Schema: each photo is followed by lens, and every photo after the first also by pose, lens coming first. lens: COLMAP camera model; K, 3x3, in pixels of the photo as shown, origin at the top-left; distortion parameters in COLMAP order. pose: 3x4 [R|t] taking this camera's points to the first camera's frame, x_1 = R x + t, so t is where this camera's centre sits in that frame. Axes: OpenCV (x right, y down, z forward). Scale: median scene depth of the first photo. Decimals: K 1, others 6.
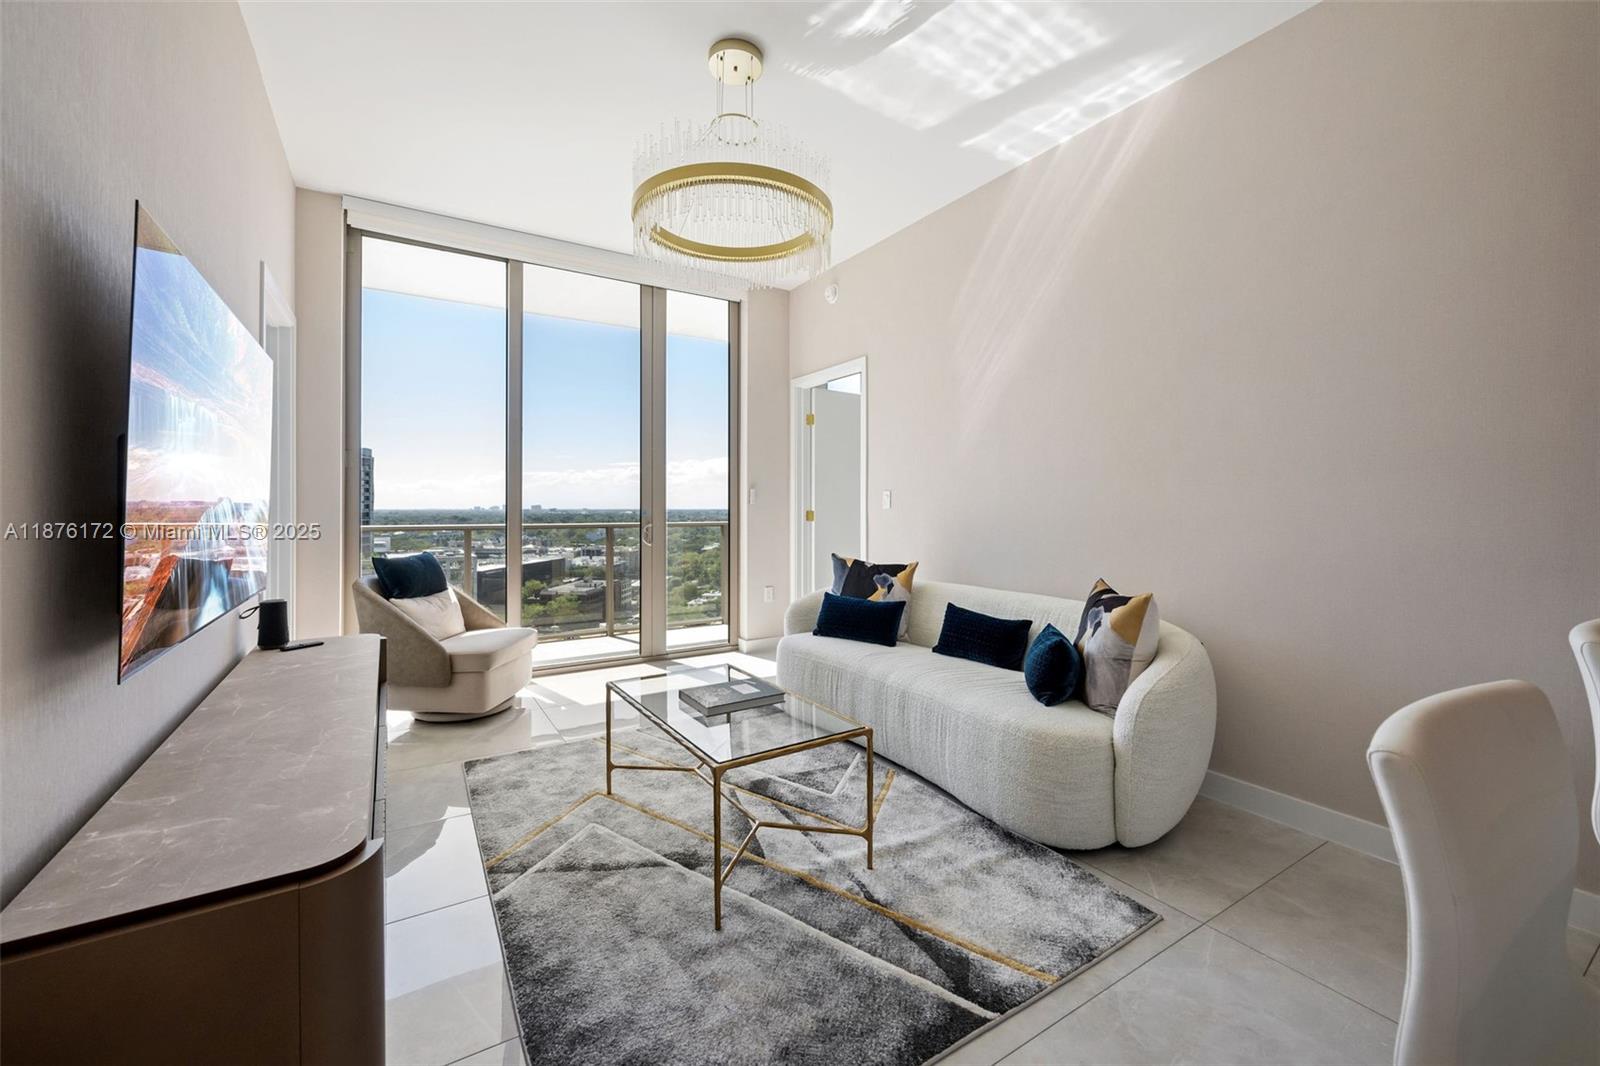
lens RADIAL K [[647.4, 0, 825.2], [0, 647.4, 498.5], [0, 0, 1]] dist [-0.002966, -0.000890]
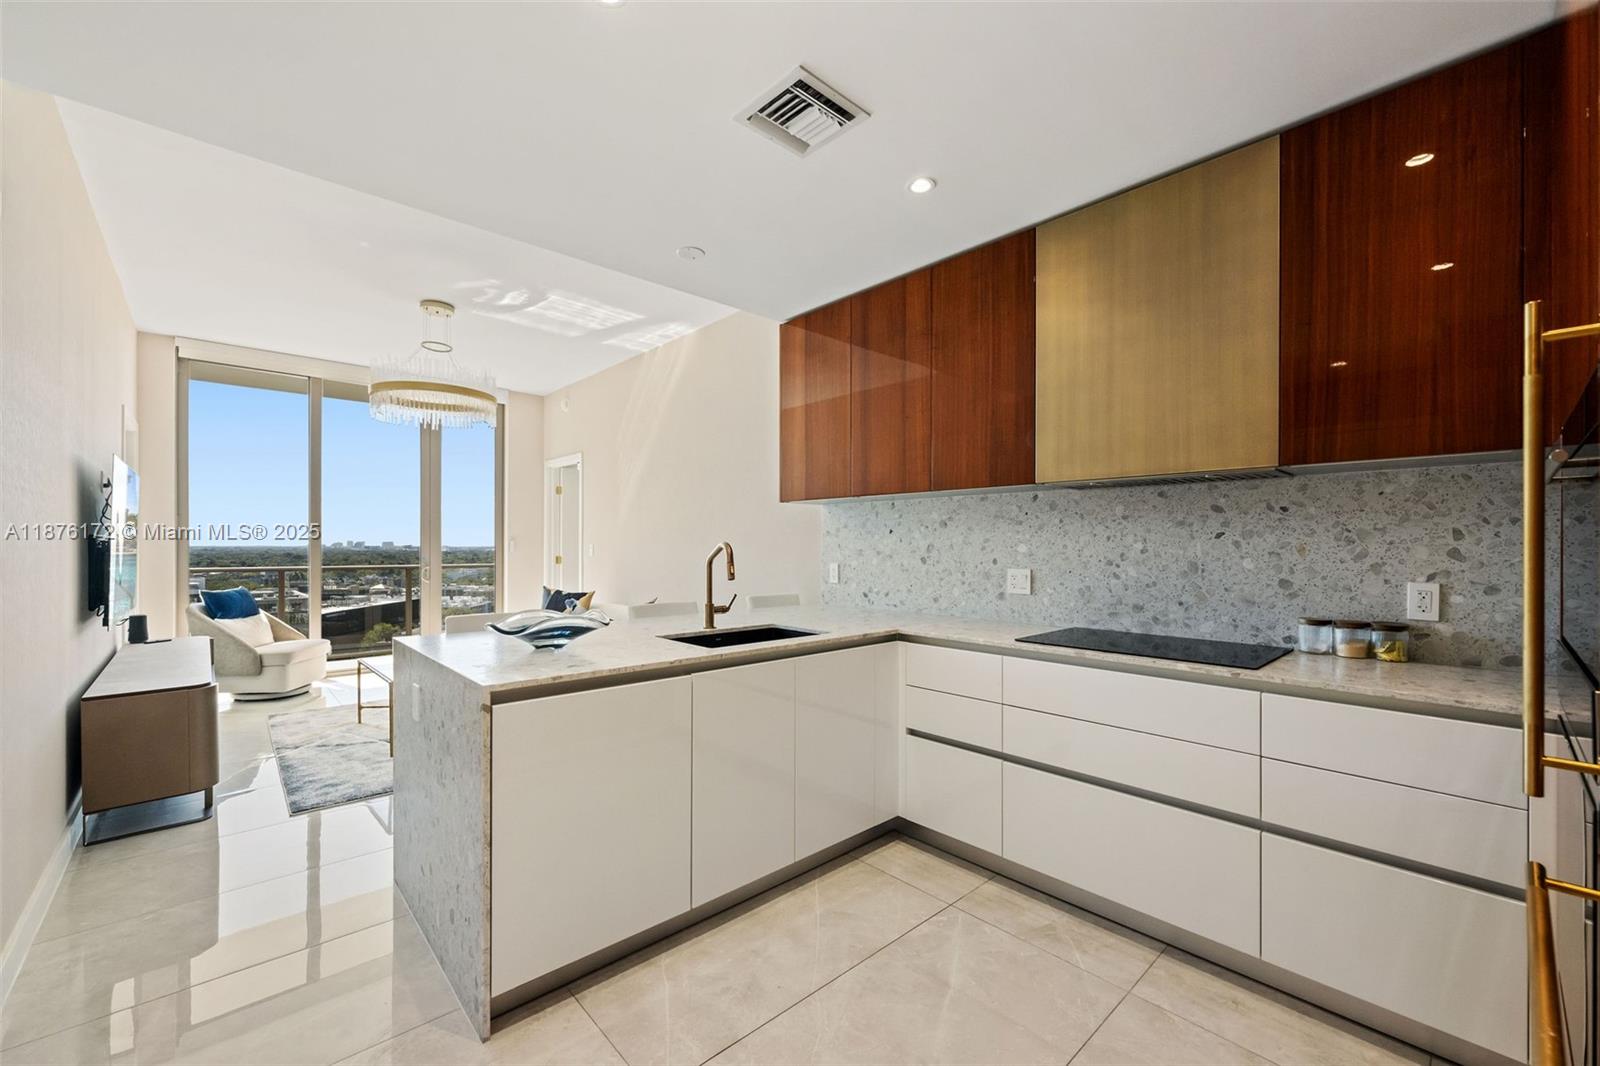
lens RADIAL K [[647.4, 0, 831.9], [0, 647.4, 542.0], [0, 0, 1]] dist [-0.002966, -0.000890]
pose [[0.984296, 0.002151, 0.176513, 0.479248], [-0.003891, 0.999947, 0.009513, -0.043633], [-0.176483, -0.010051, 0.984252, -0.736190]]
